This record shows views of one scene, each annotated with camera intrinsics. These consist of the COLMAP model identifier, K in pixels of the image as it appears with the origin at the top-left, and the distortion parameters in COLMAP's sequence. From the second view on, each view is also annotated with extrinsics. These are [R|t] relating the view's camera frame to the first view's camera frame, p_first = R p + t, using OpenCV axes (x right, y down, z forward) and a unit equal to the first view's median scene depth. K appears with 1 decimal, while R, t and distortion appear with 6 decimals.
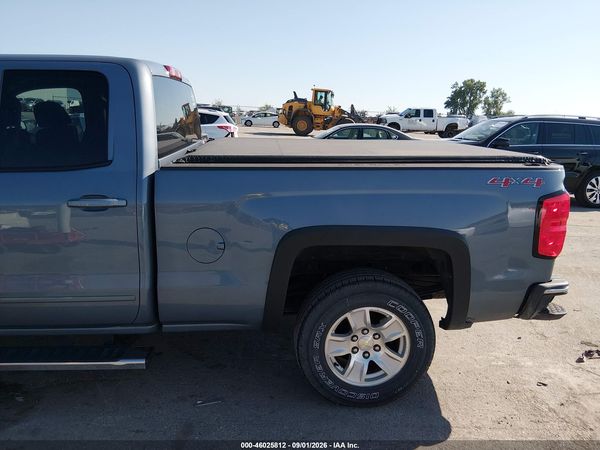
lens RADIAL K [[461.3, 0, 303.5], [0, 461.3, 223.5], [0, 0, 1]] dist [0.060620, -0.111731]
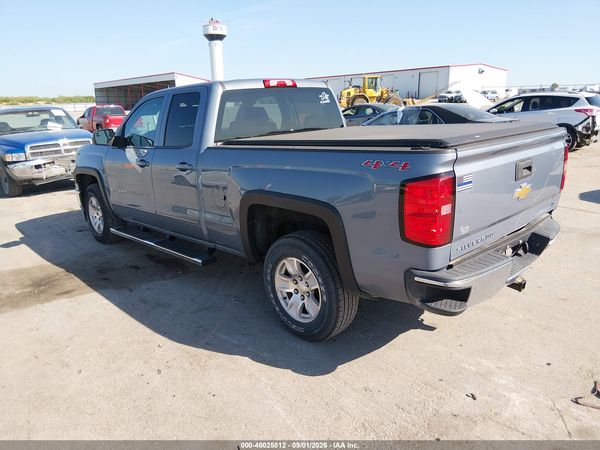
lens RADIAL K [[461.3, 0, 299.8], [0, 461.3, 225.0], [0, 0, 1]] dist [0.060620, -0.111731]
pose [[0.622947, 0.137238, -0.770132, 1.096328], [-0.115149, 0.989854, 0.083251, -0.018437], [0.773743, 0.036819, 0.632429, 0.189542]]
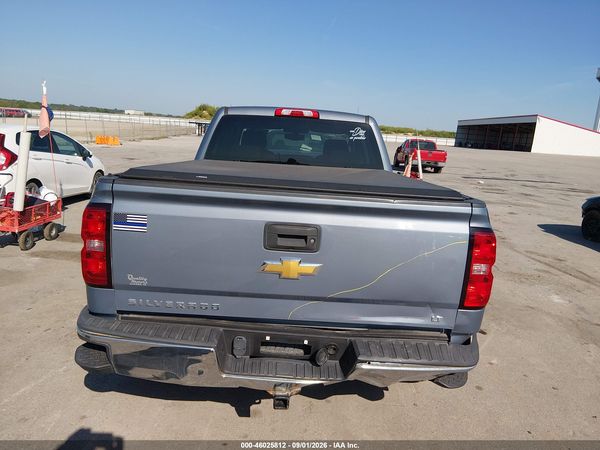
lens RADIAL K [[461.3, 0, 298.6], [0, 461.3, 220.9], [0, 0, 1]] dist [0.060620, -0.111731]
pose [[-0.067883, 0.137847, -0.988125, 1.332987], [-0.294200, 0.943604, 0.151848, -0.274966], [0.953330, 0.301015, -0.023500, 1.349567]]
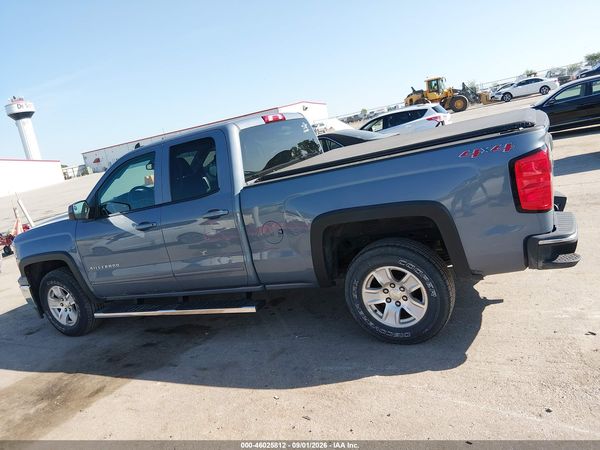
lens RADIAL K [[461.3, 0, 301.3], [0, 461.3, 224.0], [0, 0, 1]] dist [0.060620, -0.111731]
pose [[0.832242, -0.111500, -0.543084, 0.648805], [0.120835, 0.992498, -0.018597, 0.054840], [0.541084, -0.050147, 0.839472, -0.224491]]
